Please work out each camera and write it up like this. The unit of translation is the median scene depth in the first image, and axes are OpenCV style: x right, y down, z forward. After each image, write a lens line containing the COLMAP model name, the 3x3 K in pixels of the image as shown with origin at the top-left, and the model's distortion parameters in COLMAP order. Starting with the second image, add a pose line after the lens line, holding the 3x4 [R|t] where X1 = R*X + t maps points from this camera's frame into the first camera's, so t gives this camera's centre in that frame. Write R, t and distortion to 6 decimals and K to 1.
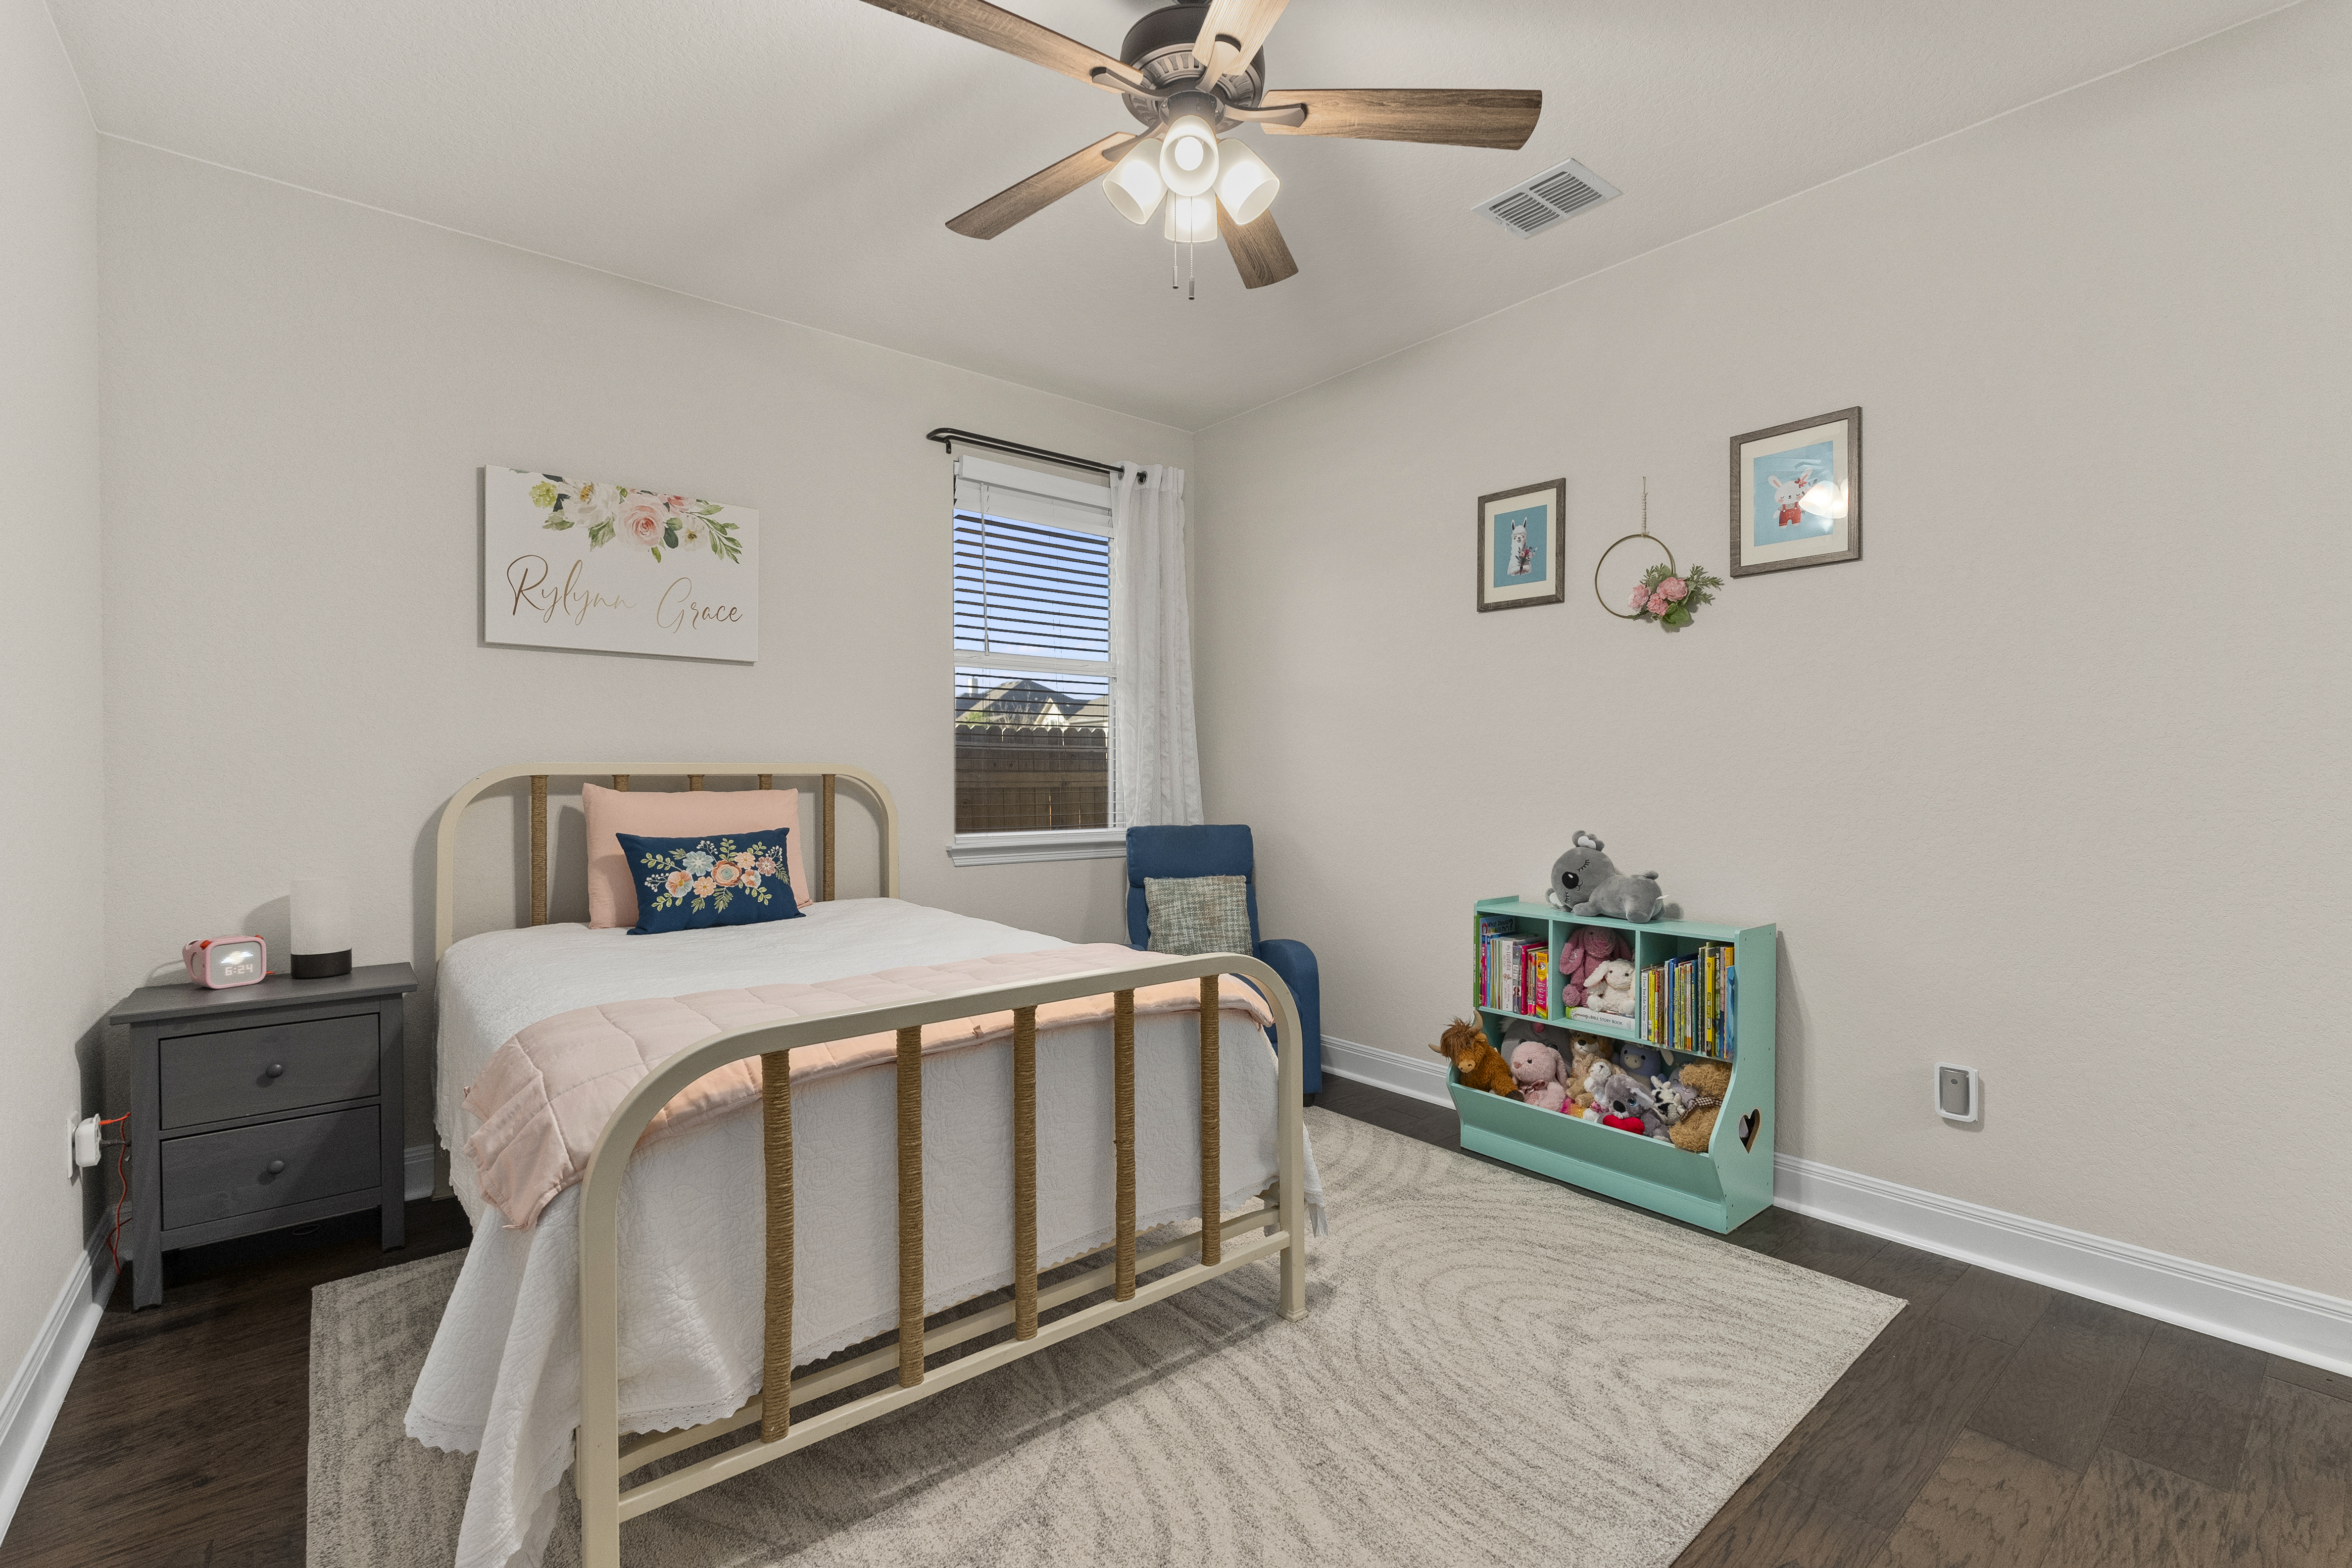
lens RADIAL K [[1010.1, 0, 1176.0], [0, 1010.1, 784.0], [0, 0, 1]] dist [-0.002536, -0.000640]
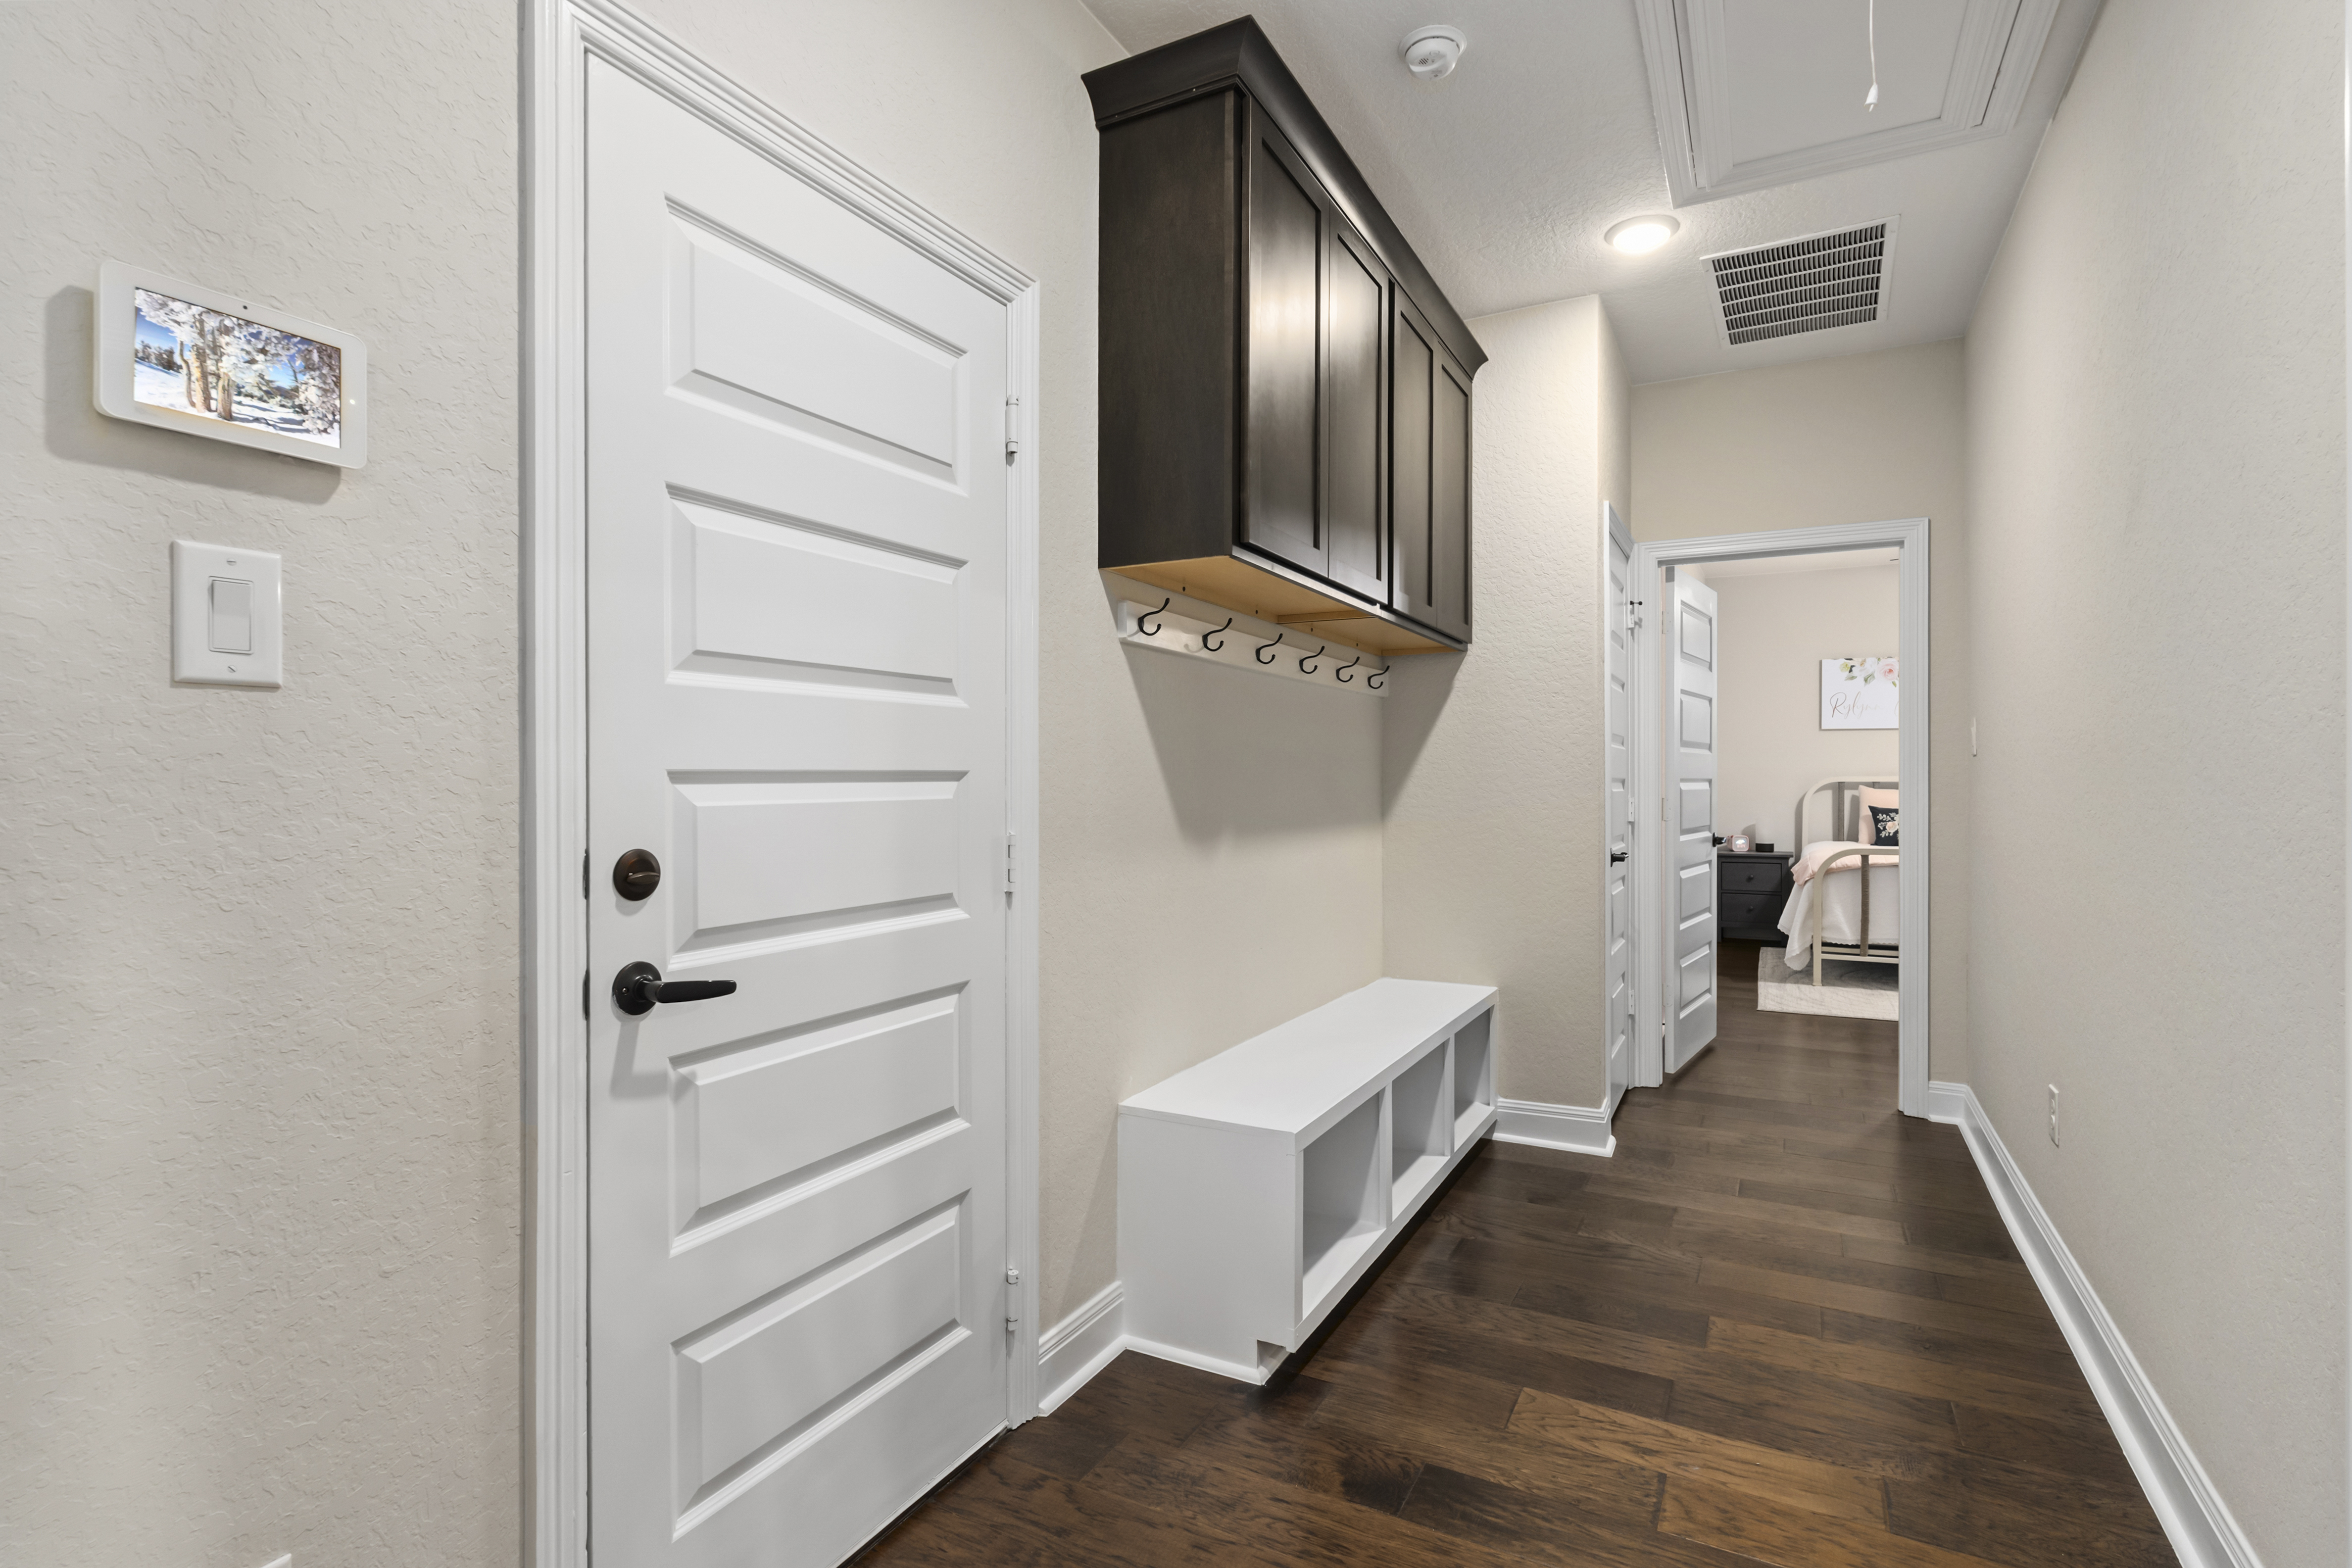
lens RADIAL K [[1117.9, 0, 1176.0], [0, 1117.9, 784.0], [0, 0, 1]] dist [0.001488, 0.000106]
pose [[0.364578, 0.005033, -0.931159, 0.685377], [-0.002306, 0.999987, 0.004502, -0.006146], [0.931170, 0.000506, 0.364585, -0.784722]]
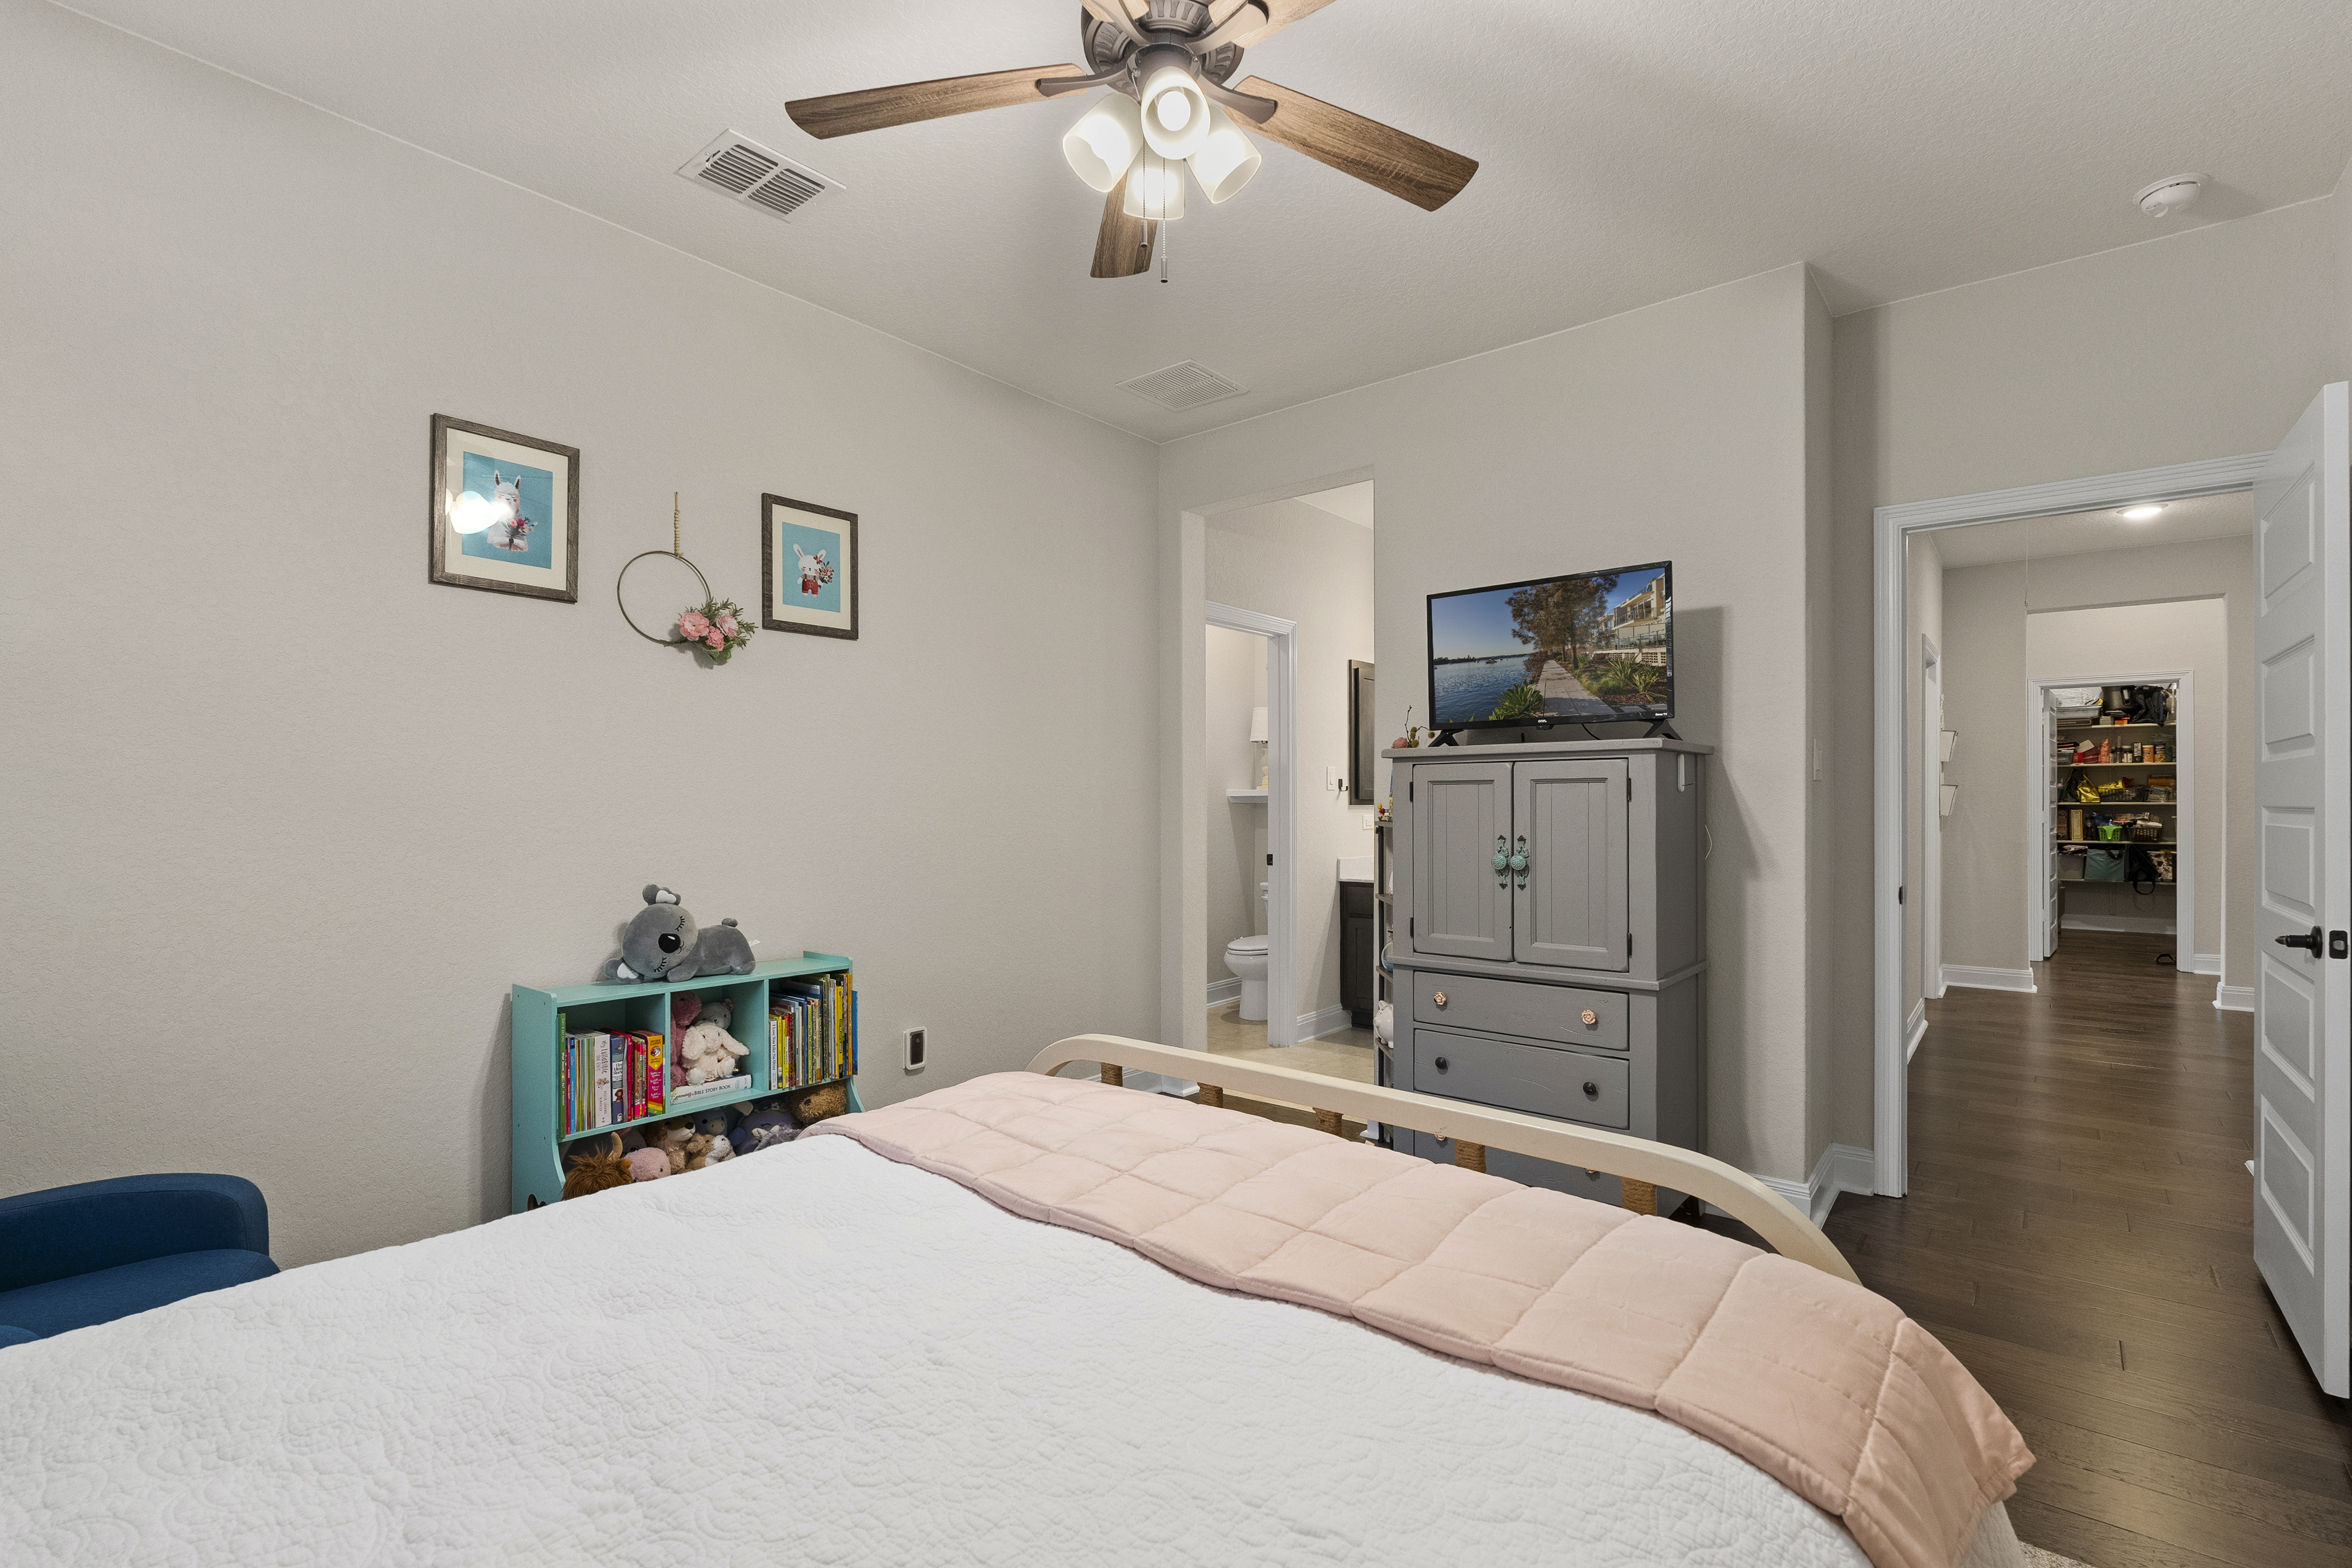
lens RADIAL K [[1059.3, 0, 1177.8], [0, 1059.3, 808.8], [0, 0, 1]] dist [-0.001157, -0.000175]
pose [[-0.175749, 0.000088, 0.984435, -0.652844], [0.015294, 0.999880, 0.002641, -0.015549], [-0.984316, 0.015520, -0.175729, 0.845188]]
